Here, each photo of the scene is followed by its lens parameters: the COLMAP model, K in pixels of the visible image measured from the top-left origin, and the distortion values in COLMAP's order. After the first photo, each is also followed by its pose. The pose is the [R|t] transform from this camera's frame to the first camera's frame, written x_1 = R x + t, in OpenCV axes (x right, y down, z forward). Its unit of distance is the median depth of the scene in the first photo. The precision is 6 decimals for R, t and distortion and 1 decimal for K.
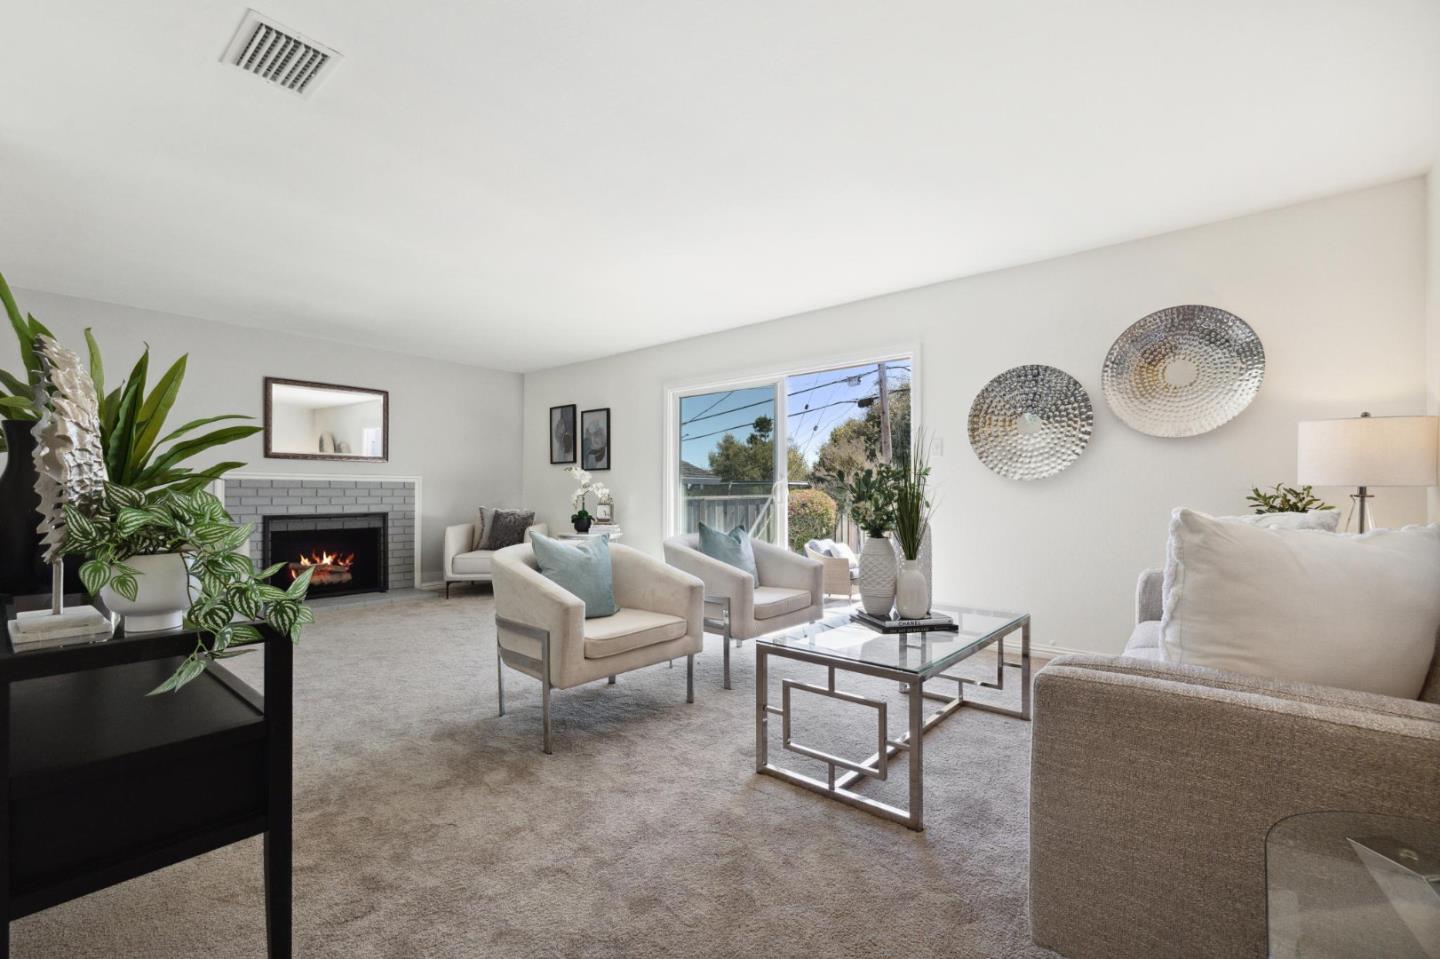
lens RADIAL K [[623.6, 0, 712.8], [0, 623.6, 490.9], [0, 0, 1]] dist [0.001823, 0.000197]
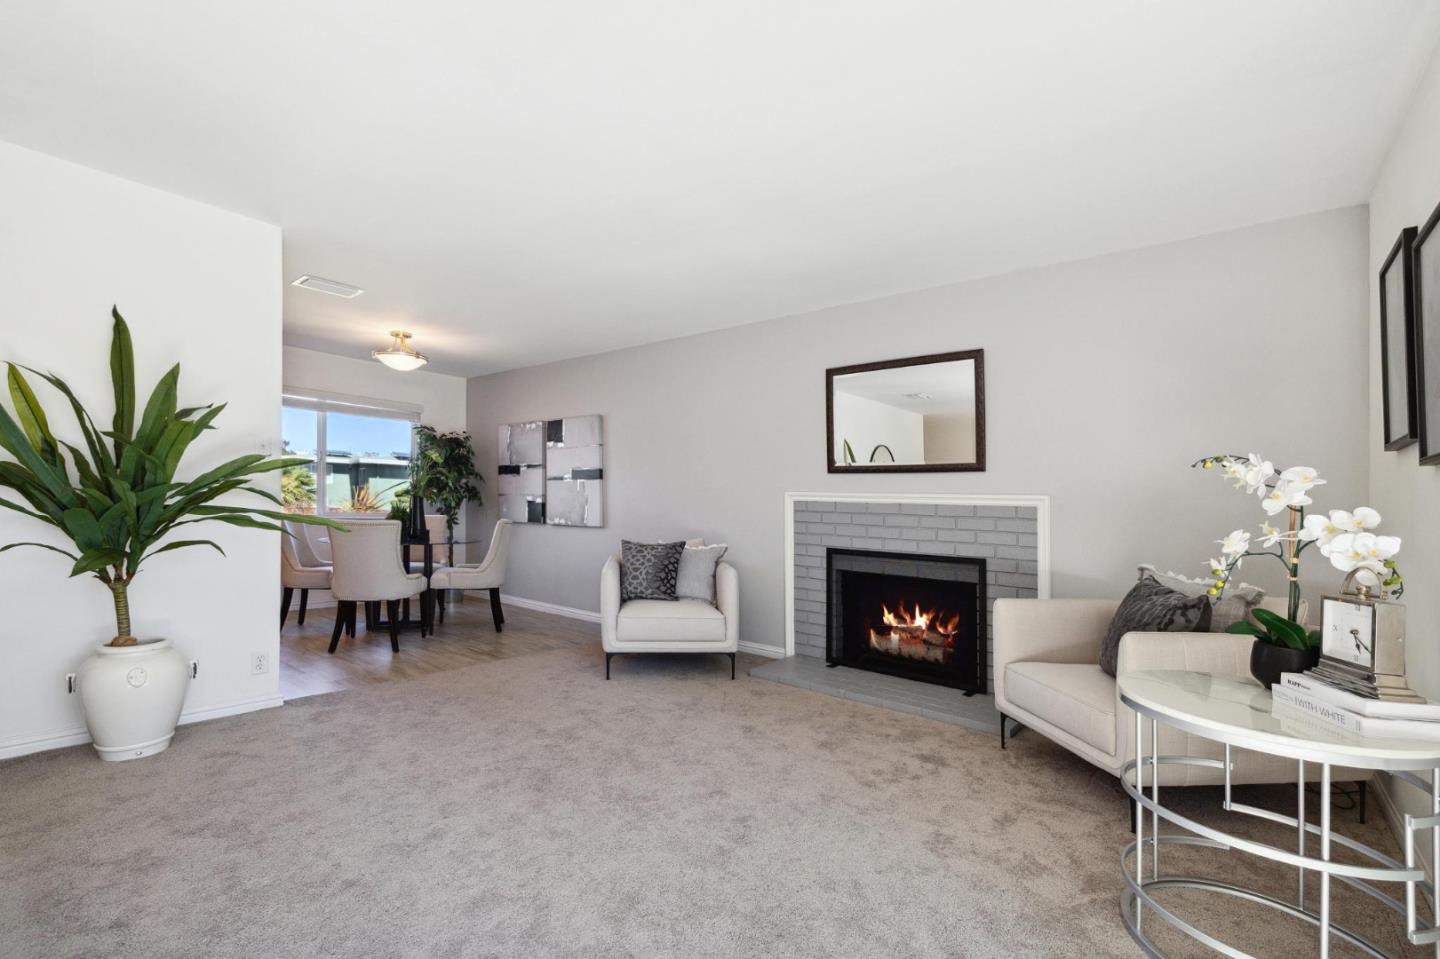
lens RADIAL K [[623.6, 0, 712.8], [0, 623.6, 490.9], [0, 0, 1]] dist [0.001823, 0.000197]
pose [[-0.002000, -0.002643, -0.999995, 0.052521], [-0.006119, 0.999978, -0.002631, -0.026047], [0.999979, 0.006114, -0.002016, 0.787240]]
